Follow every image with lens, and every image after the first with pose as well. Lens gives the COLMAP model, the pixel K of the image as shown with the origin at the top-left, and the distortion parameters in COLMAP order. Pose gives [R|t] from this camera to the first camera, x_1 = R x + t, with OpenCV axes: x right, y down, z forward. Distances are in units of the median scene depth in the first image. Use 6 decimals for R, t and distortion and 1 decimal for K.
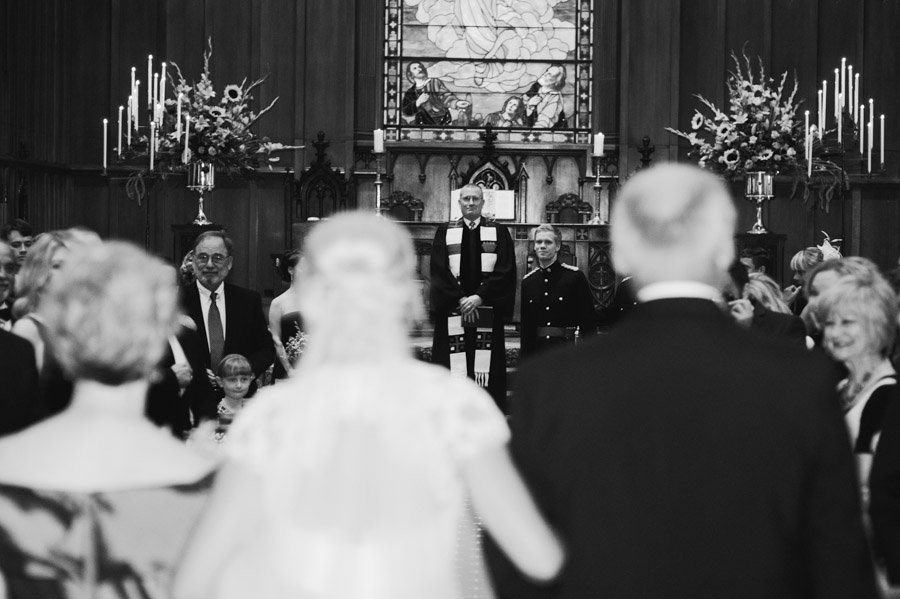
lens RADIAL K [[2297.5, 0, 450.0], [0, 2297.5, 299.5], [0, 0, 1]] dist [0.069363, 0.279348]
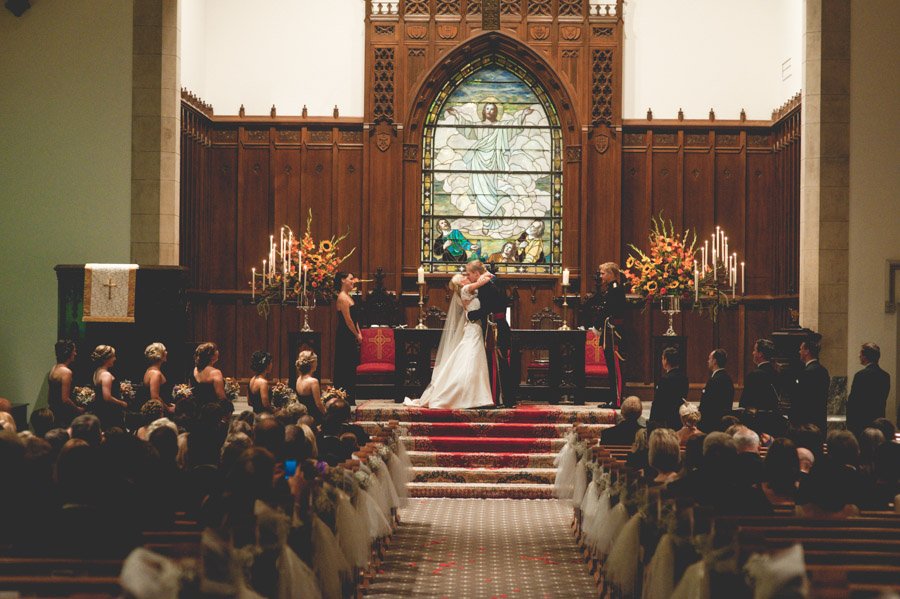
lens RADIAL K [[2292.2, 0, 450.0], [0, 2292.2, 299.5], [0, 0, 1]] dist [0.678179, 0.216655]
pose [[0.999973, -0.006111, 0.004118, -0.017704], [0.006253, 0.999351, -0.035470, 0.000721], [-0.003899, 0.035495, 0.999362, -0.502774]]
